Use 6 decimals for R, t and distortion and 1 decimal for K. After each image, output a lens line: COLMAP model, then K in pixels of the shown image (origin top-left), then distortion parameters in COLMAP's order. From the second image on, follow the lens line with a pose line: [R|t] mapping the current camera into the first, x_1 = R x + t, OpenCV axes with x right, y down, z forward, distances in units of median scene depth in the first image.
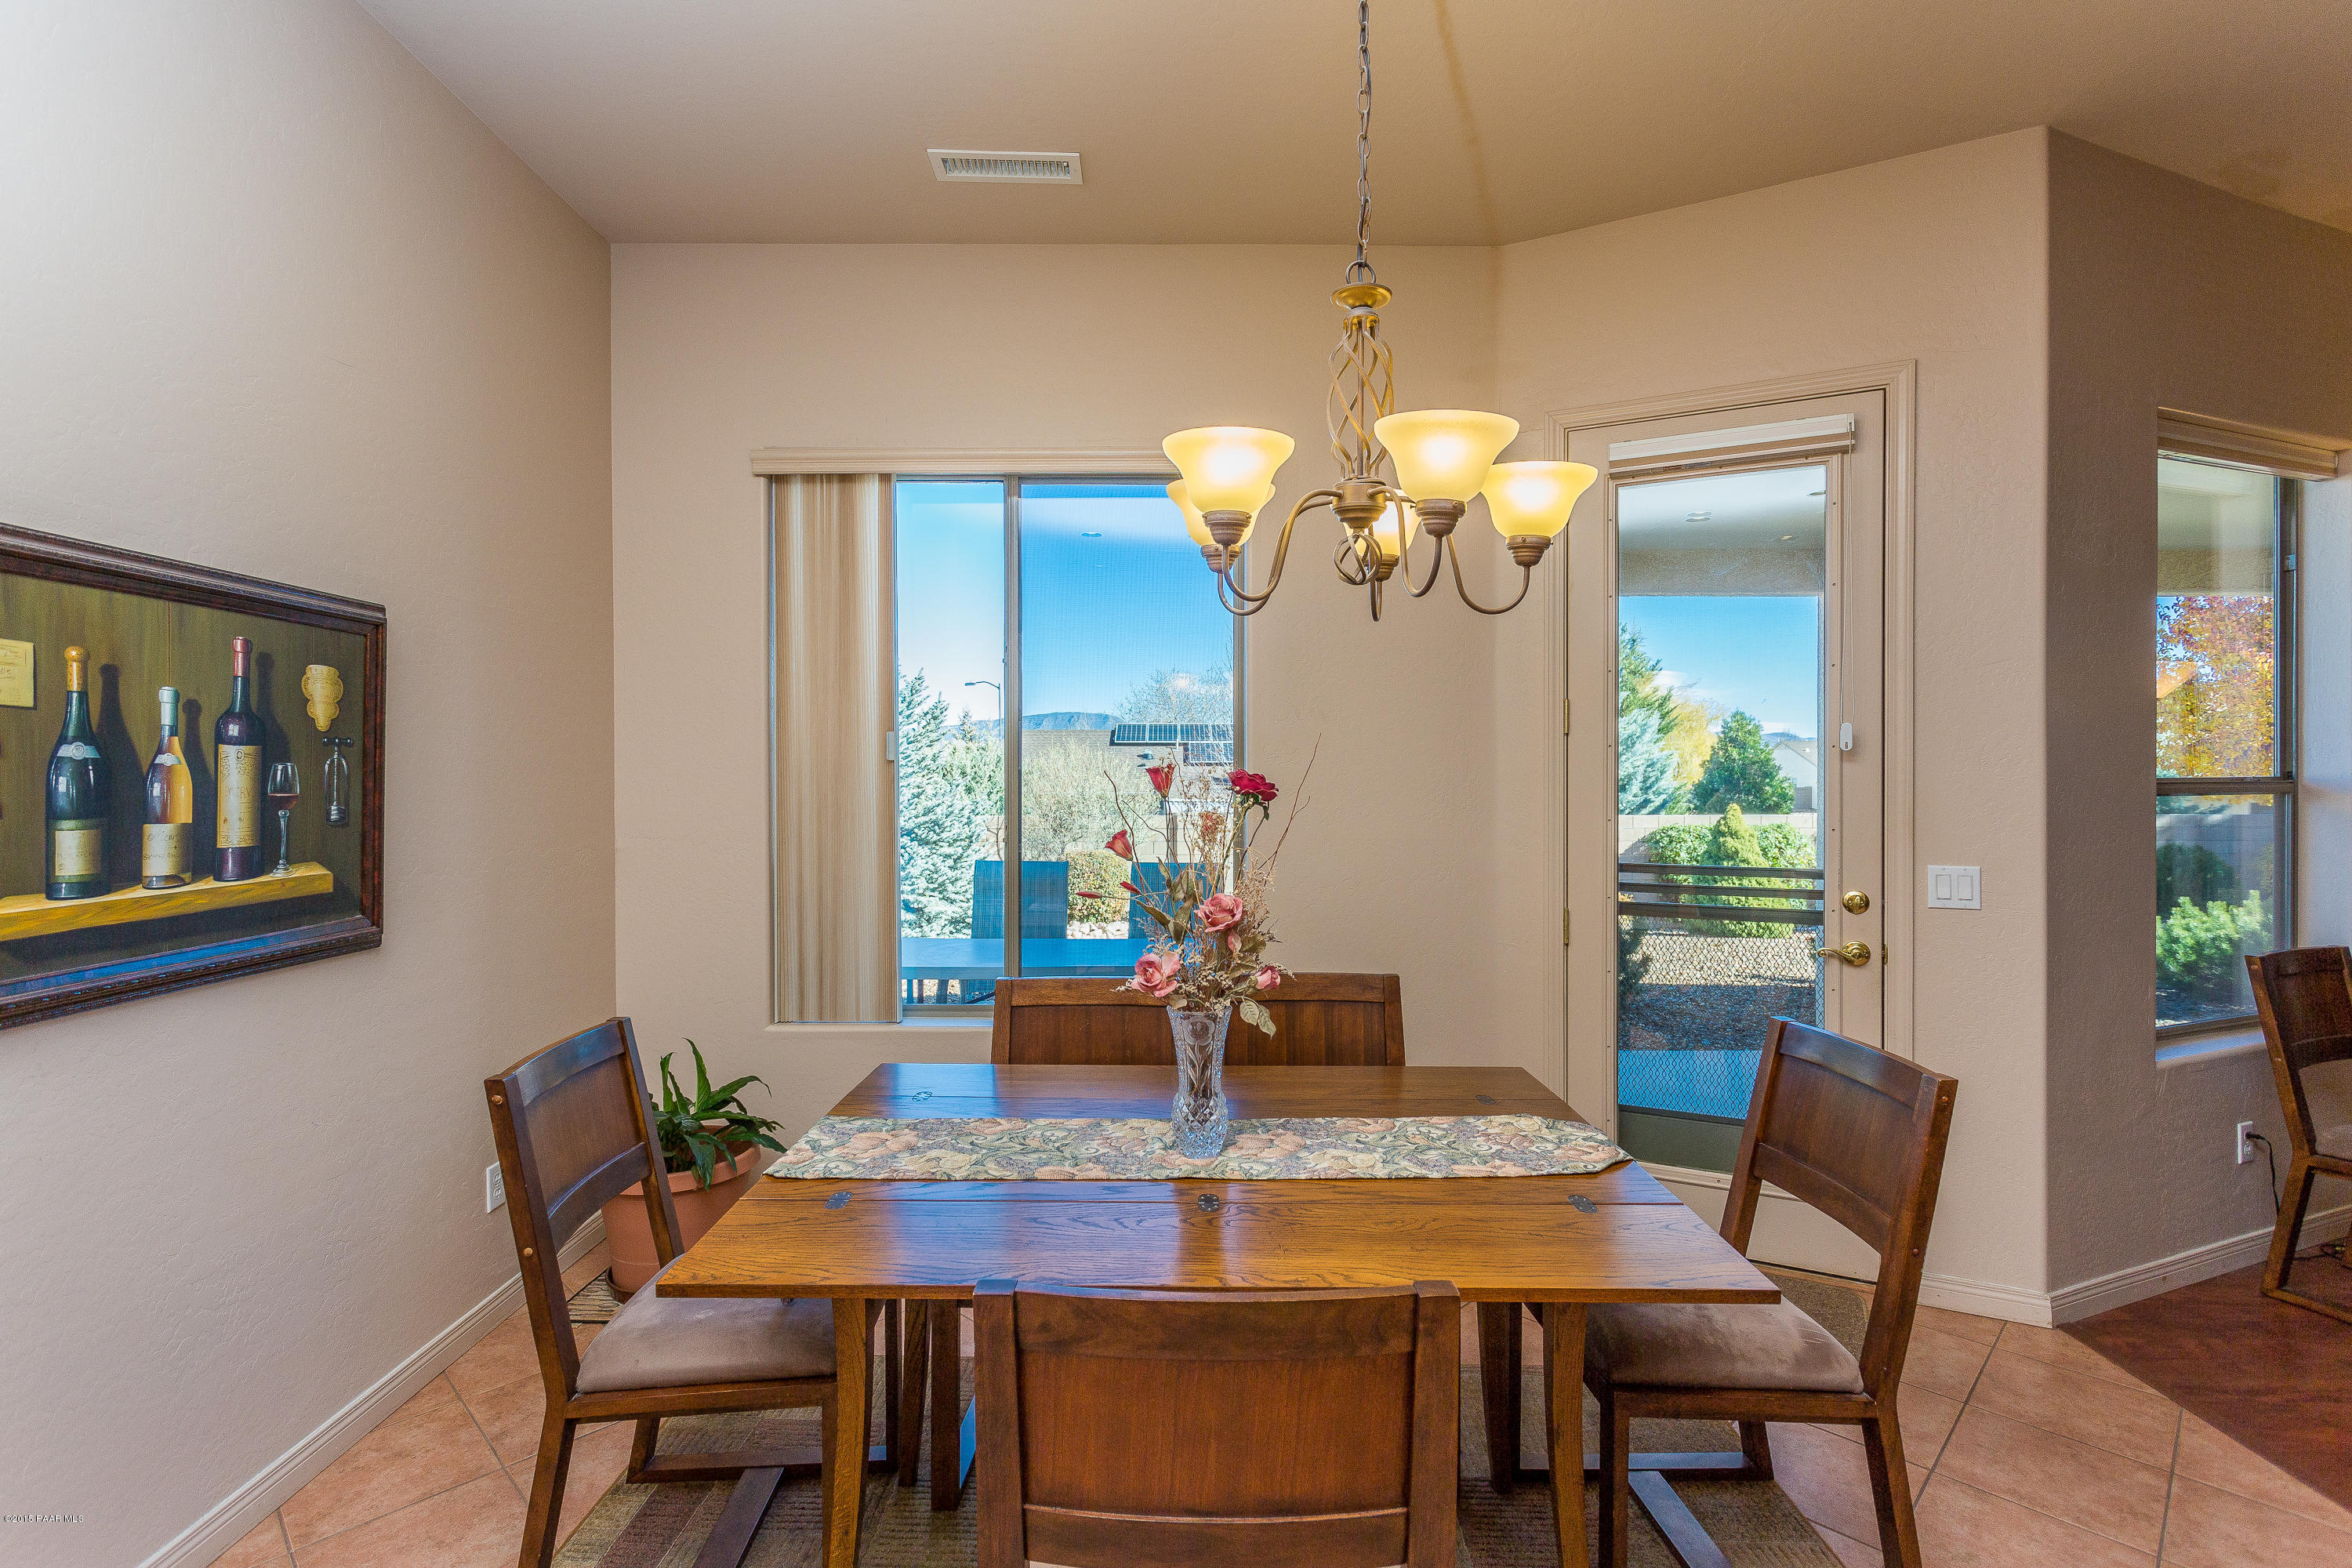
lens RADIAL K [[1120.0, 0, 1169.8], [0, 1120.0, 780.8], [0, 0, 1]] dist [0.002365, 0.001079]
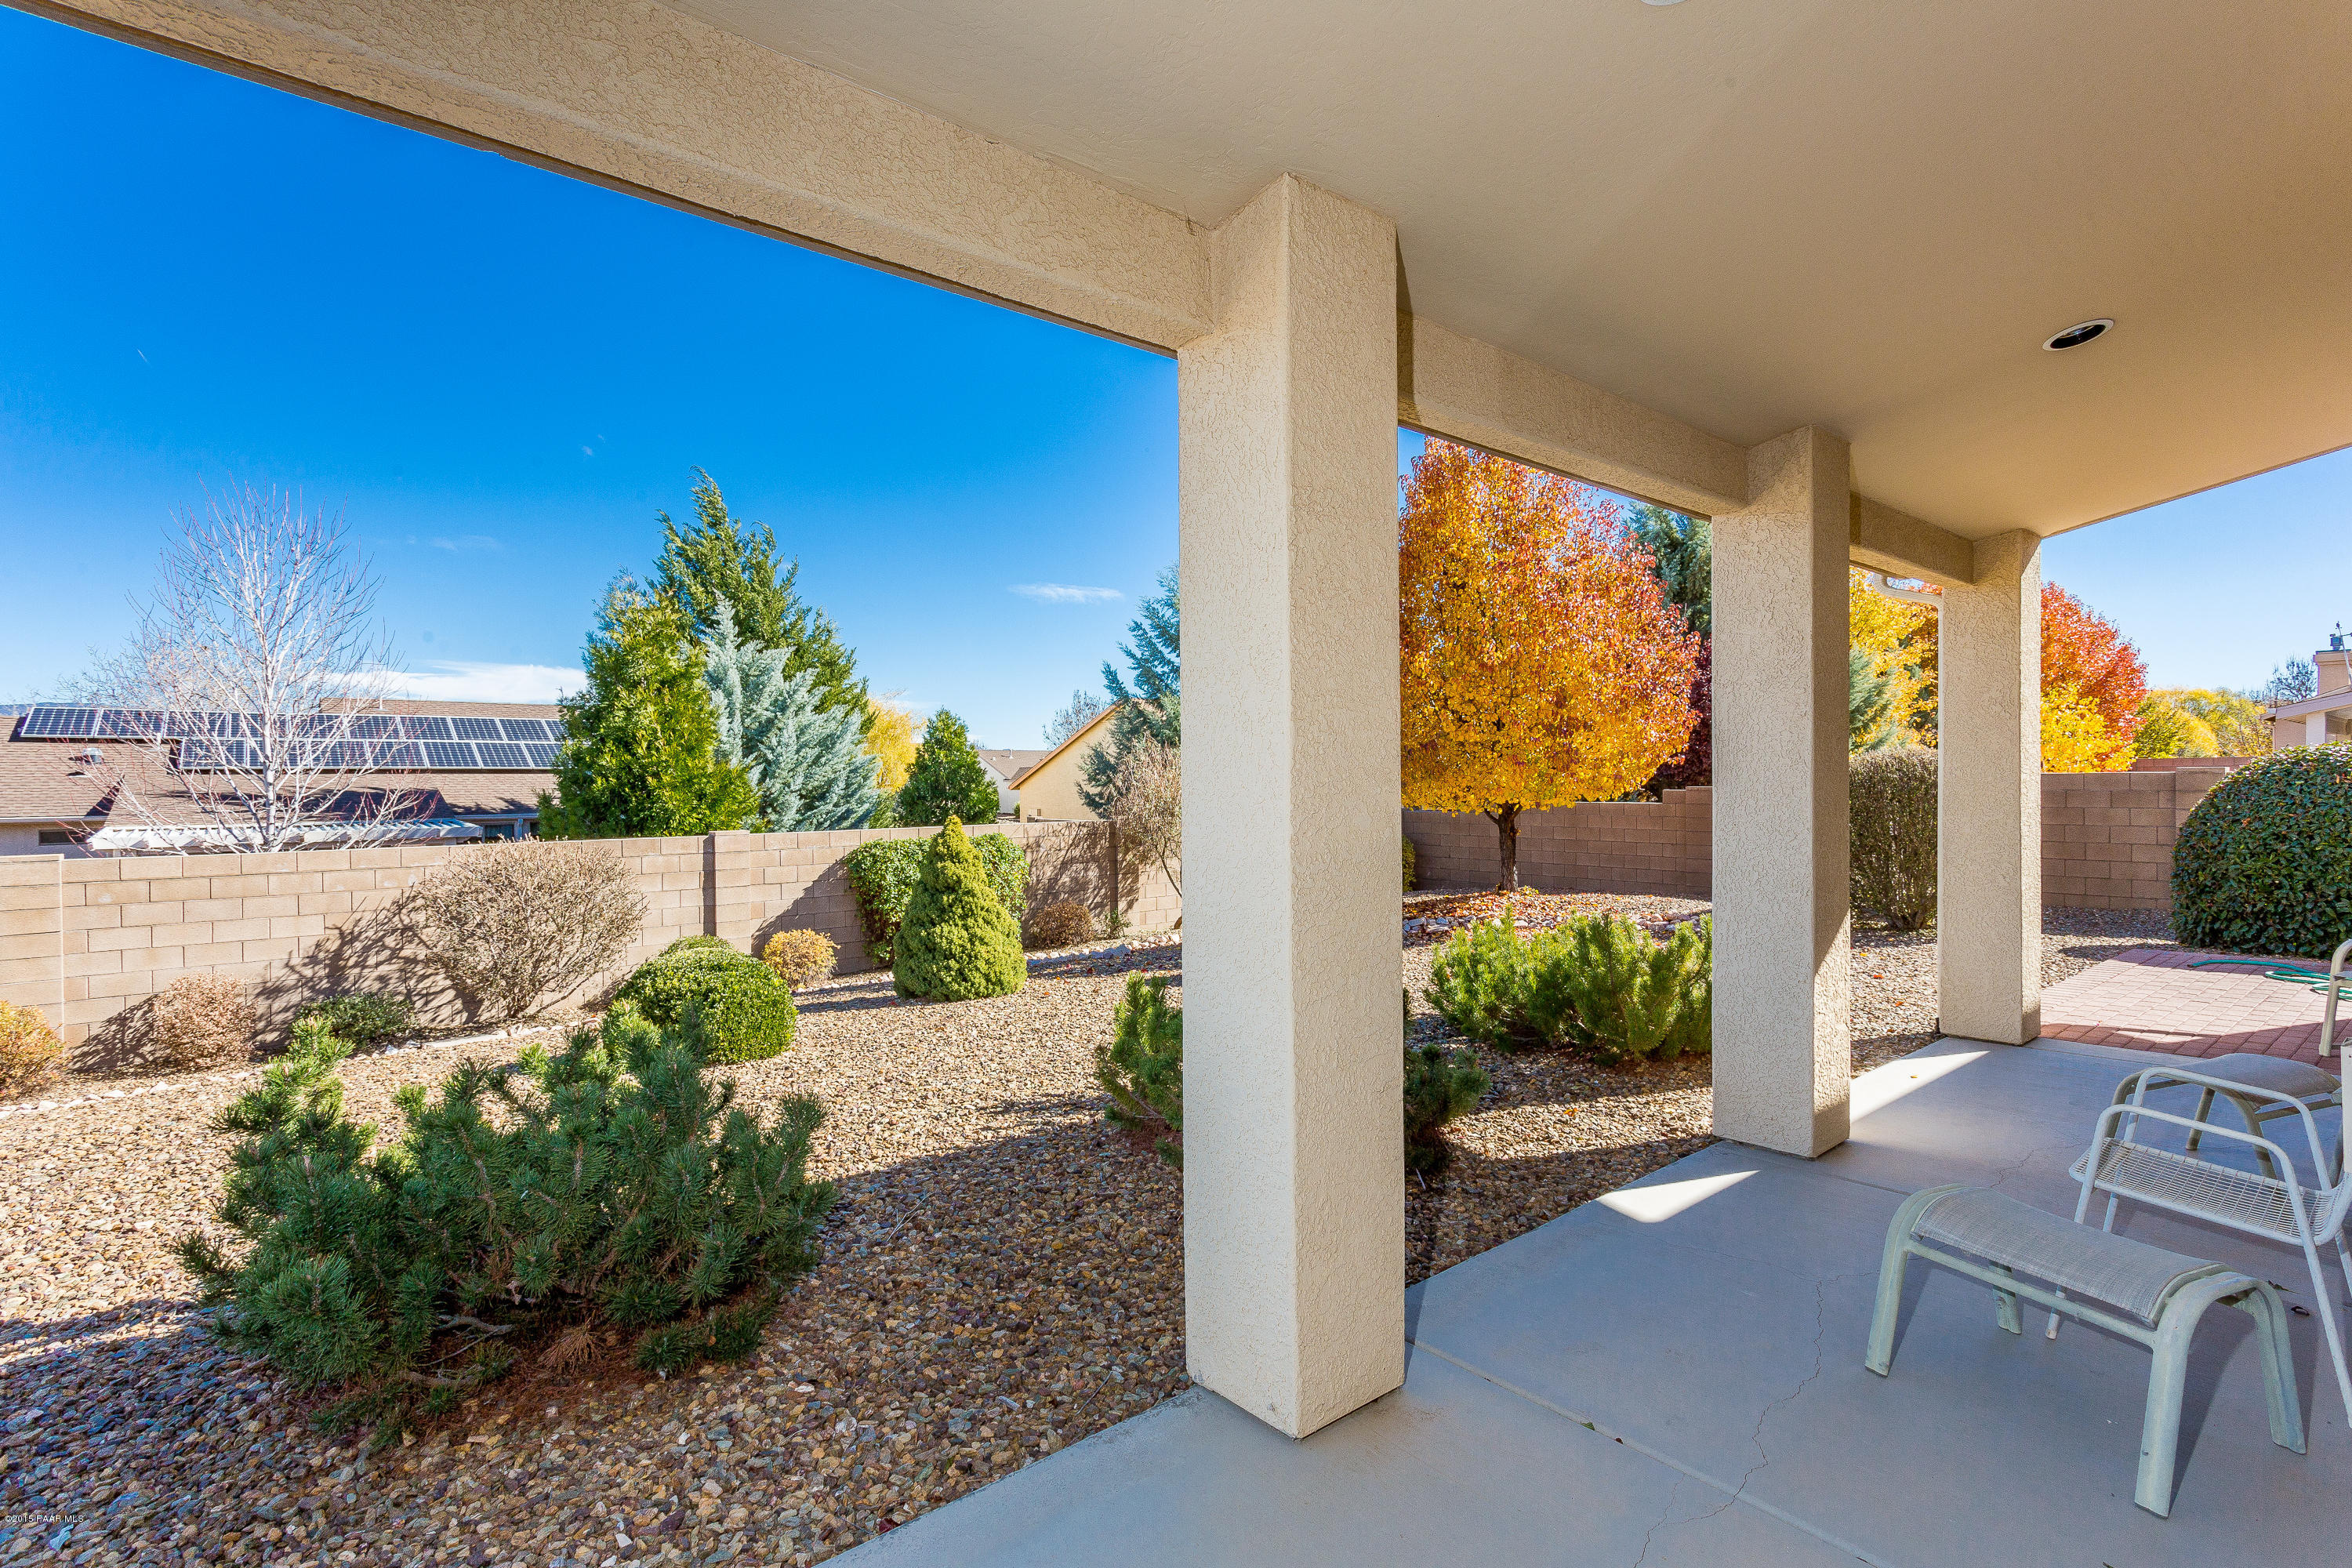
lens RADIAL K [[1120.0, 0, 1169.8], [0, 1120.0, 780.8], [0, 0, 1]] dist [0.002365, 0.001079]
pose [[0.779364, -0.008216, 0.626518, 0.081440], [0.013321, 0.999905, -0.003459, 0.001143], [-0.626430, 0.011042, 0.779399, 0.179934]]
